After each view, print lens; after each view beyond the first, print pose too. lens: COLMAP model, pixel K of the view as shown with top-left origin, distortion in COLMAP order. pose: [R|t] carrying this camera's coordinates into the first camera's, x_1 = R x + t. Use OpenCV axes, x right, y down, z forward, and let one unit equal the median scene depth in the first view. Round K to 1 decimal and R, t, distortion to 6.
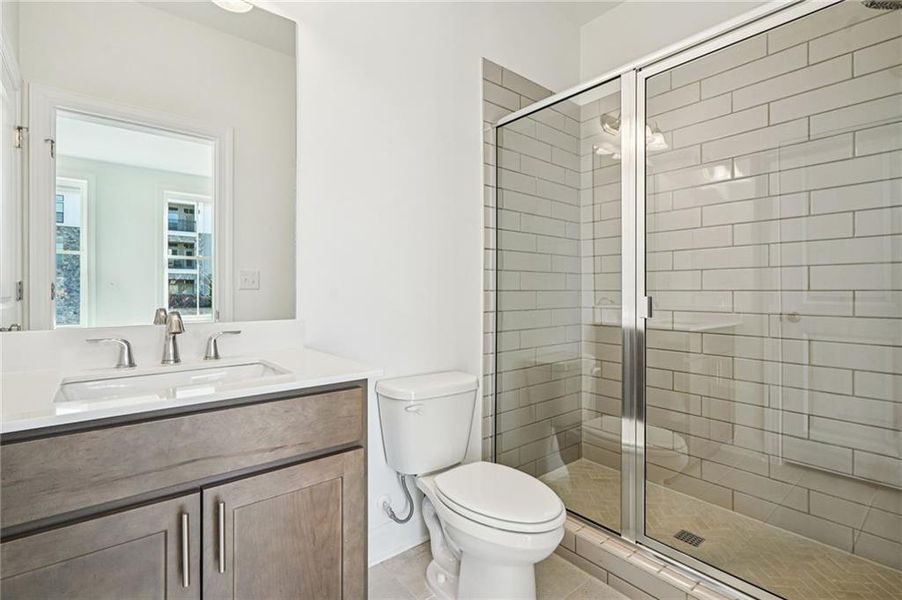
lens RADIAL K [[428.8, 0, 452.3], [0, 428.8, 297.0], [0, 0, 1]] dist [0.000717, -0.000011]
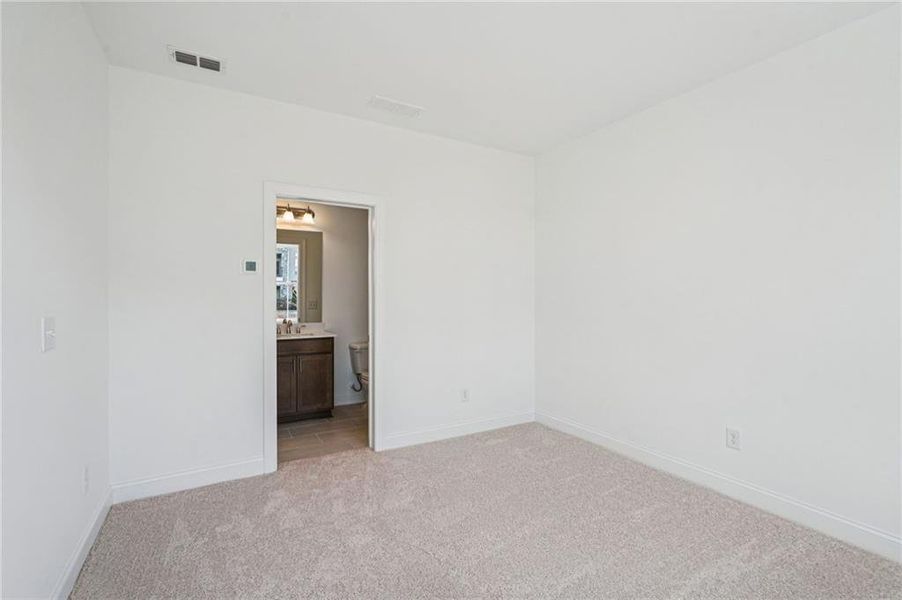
lens RADIAL K [[428.8, 0, 450.8], [0, 428.8, 299.0], [0, 0, 1]] dist [0.000717, -0.000011]
pose [[0.987272, 0.002928, -0.159014, 1.155276], [-0.003493, 0.999989, -0.003268, -0.121254], [0.159003, 0.003782, 0.987271, -2.127523]]
